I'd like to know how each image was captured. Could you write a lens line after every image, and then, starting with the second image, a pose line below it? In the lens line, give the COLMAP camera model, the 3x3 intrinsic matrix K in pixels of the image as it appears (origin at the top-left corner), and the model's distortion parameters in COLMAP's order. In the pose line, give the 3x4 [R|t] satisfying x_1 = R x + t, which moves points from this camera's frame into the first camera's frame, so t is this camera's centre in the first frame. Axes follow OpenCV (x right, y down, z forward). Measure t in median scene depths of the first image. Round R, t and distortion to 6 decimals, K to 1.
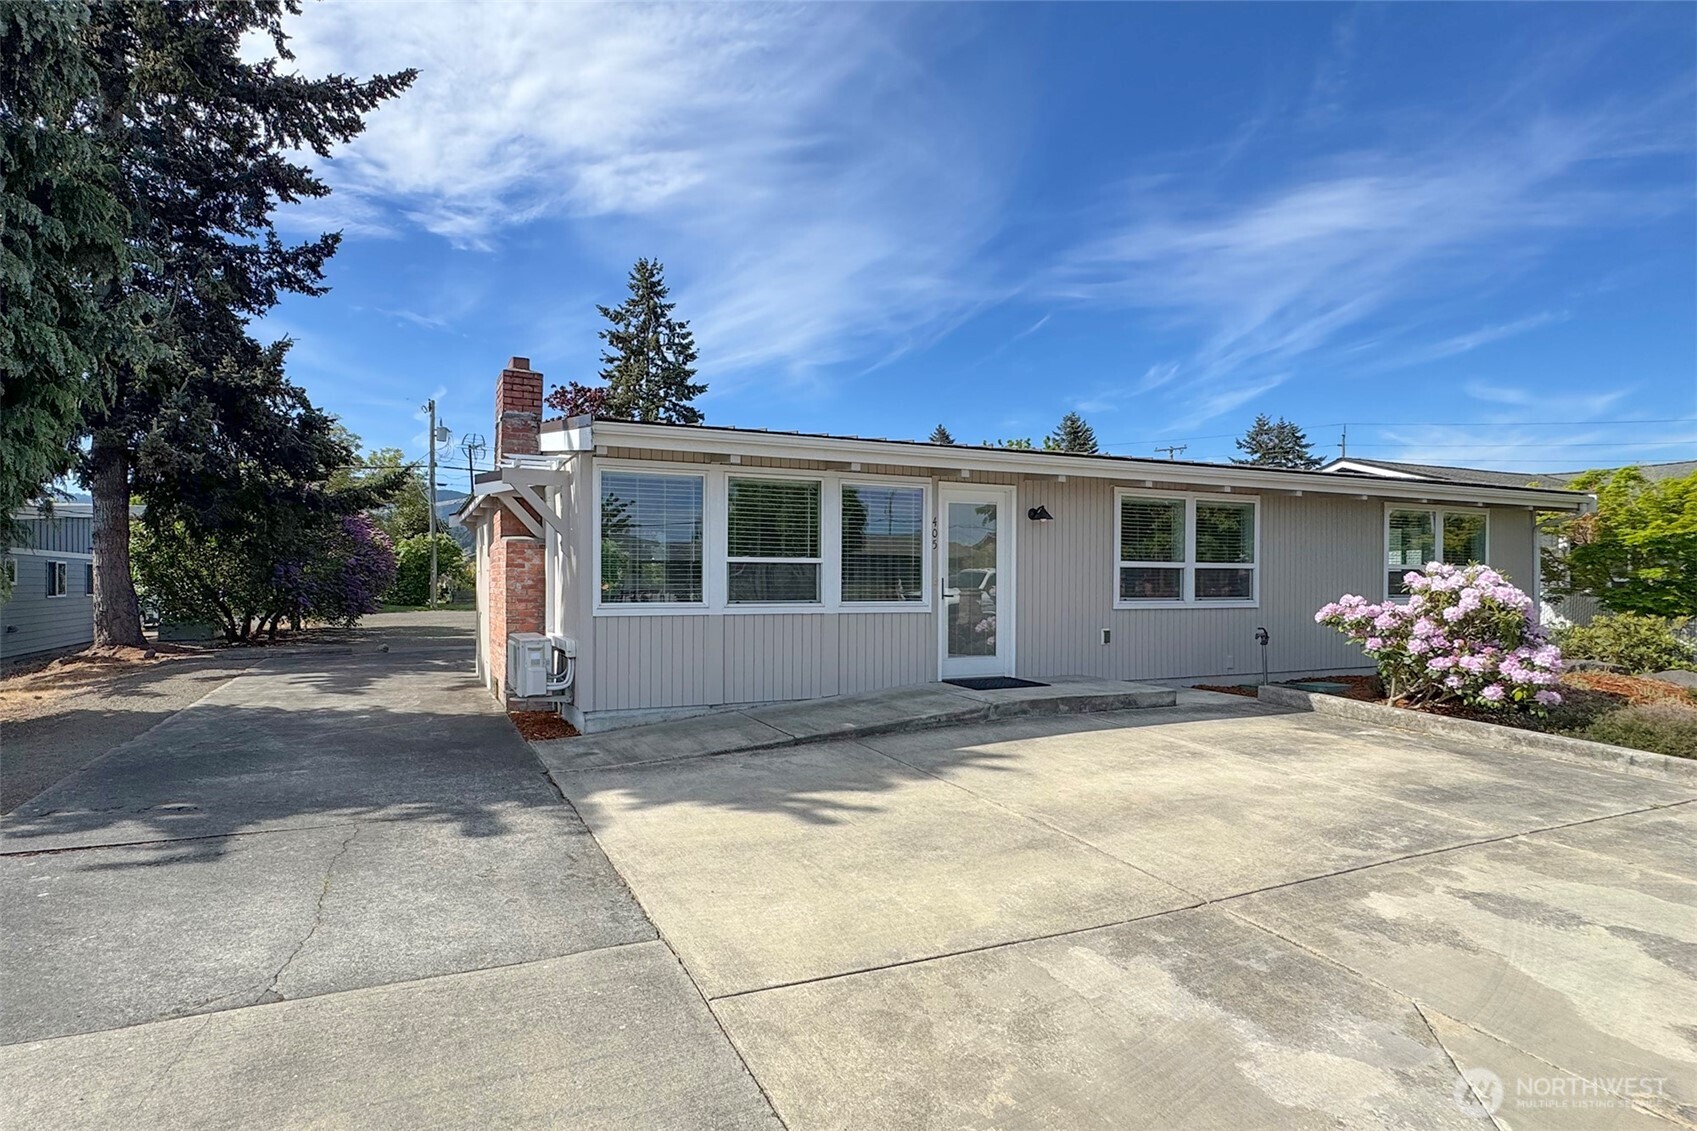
lens RADIAL K [[705.1, 0, 857.7], [0, 705.1, 572.5], [0, 0, 1]] dist [-0.005771, -0.000505]
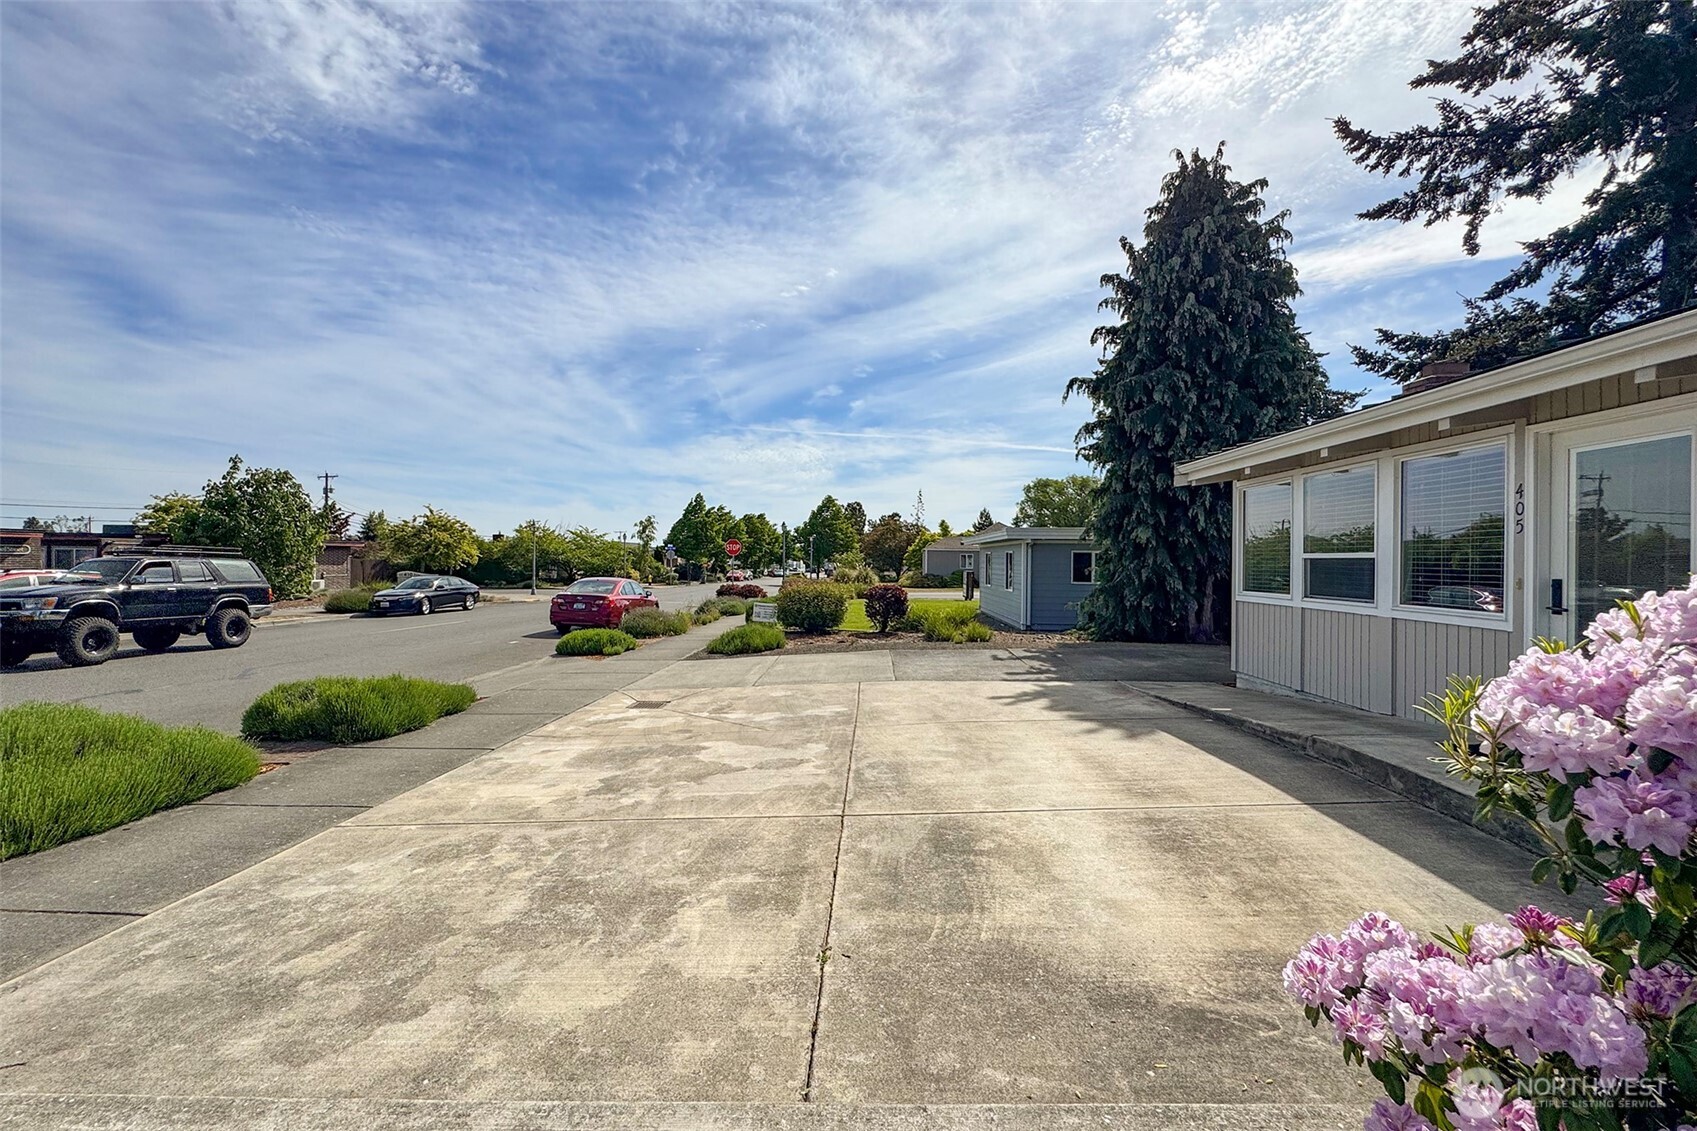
lens RADIAL K [[705.1, 0, 853.1], [0, 705.1, 565.2], [0, 0, 1]] dist [-0.005771, -0.000505]
pose [[-0.382130, 0.002128, -0.924106, 1.810921], [0.000107, 0.999997, 0.002258, -0.011990], [0.924108, 0.000764, -0.382130, 1.333080]]
